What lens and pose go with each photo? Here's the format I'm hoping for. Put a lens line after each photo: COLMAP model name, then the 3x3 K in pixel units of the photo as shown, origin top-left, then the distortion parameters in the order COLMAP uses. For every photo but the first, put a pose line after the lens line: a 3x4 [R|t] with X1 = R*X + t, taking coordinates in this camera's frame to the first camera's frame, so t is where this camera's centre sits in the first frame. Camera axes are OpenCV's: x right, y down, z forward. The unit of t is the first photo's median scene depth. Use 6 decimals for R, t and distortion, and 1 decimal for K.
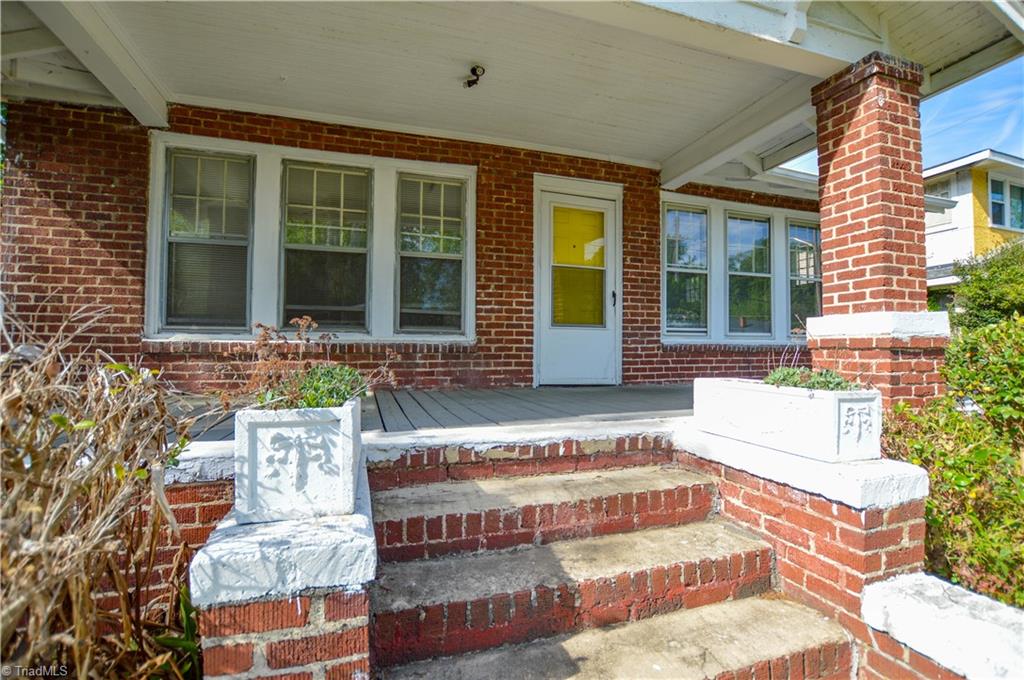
lens RADIAL K [[463.4, 0, 512.0], [0, 463.4, 340.0], [0, 0, 1]] dist [-0.029883, 0.000766]
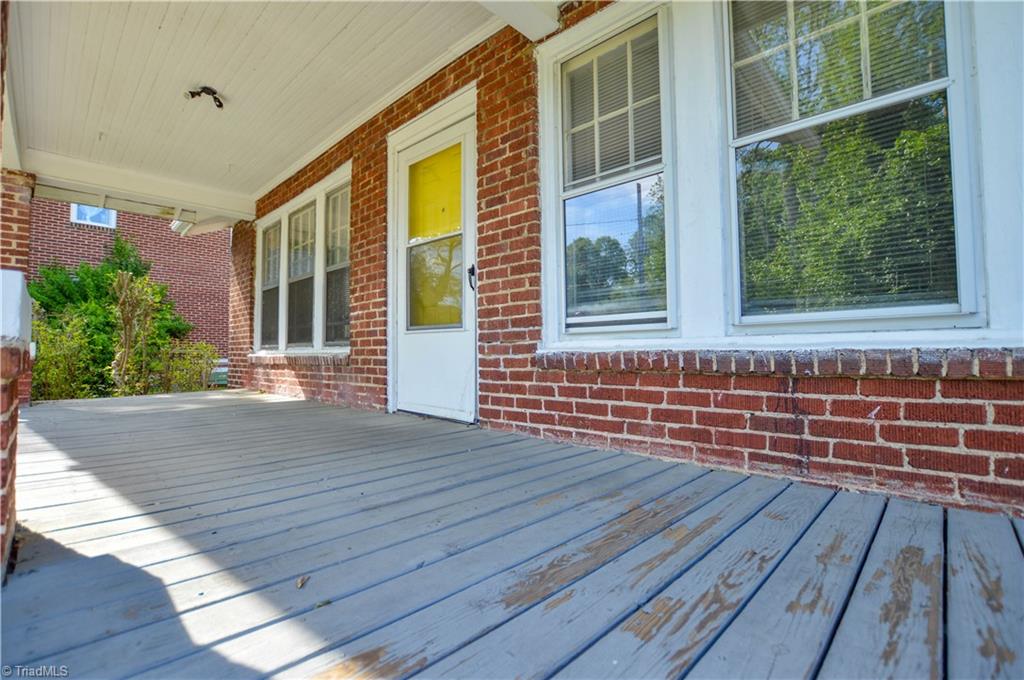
lens RADIAL K [[463.4, 0, 512.0], [0, 463.4, 340.0], [0, 0, 1]] dist [-0.029883, 0.000766]
pose [[0.472595, -0.031582, -0.880714, 0.771691], [0.027349, 0.999402, -0.021163, 0.004701], [0.880855, -0.014085, 0.473176, 0.768845]]
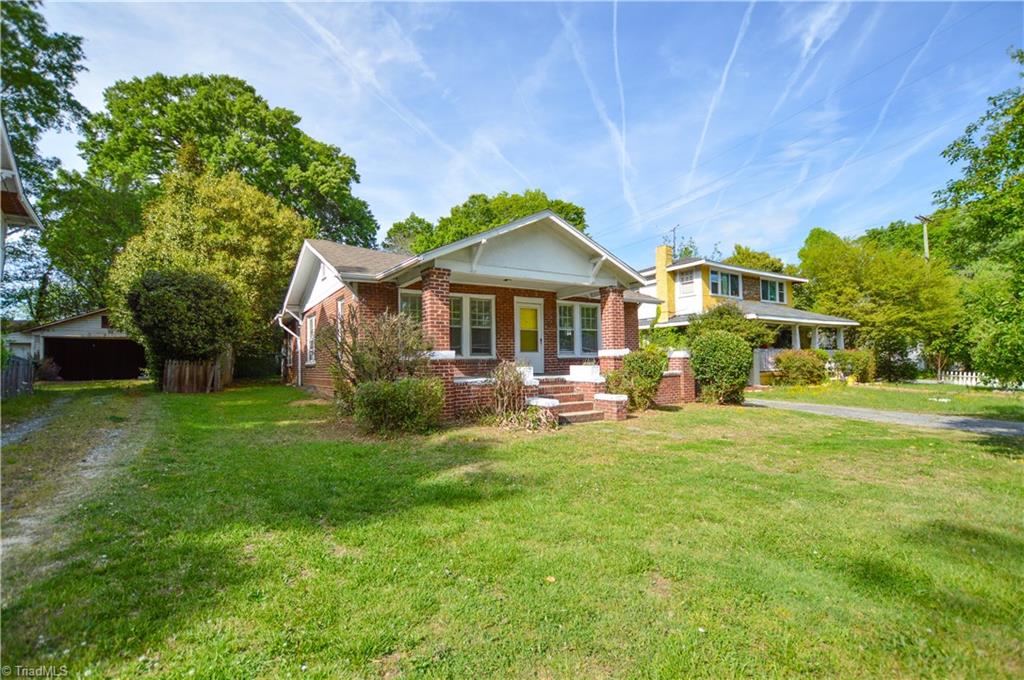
lens RADIAL K [[463.4, 0, 512.0], [0, 463.4, 340.0], [0, 0, 1]] dist [-0.029883, 0.000766]
pose [[0.966797, -0.004972, 0.255497, -0.634606], [0.011776, 0.999615, -0.025106, -0.030394], [-0.255274, 0.027281, 0.966484, -1.568877]]
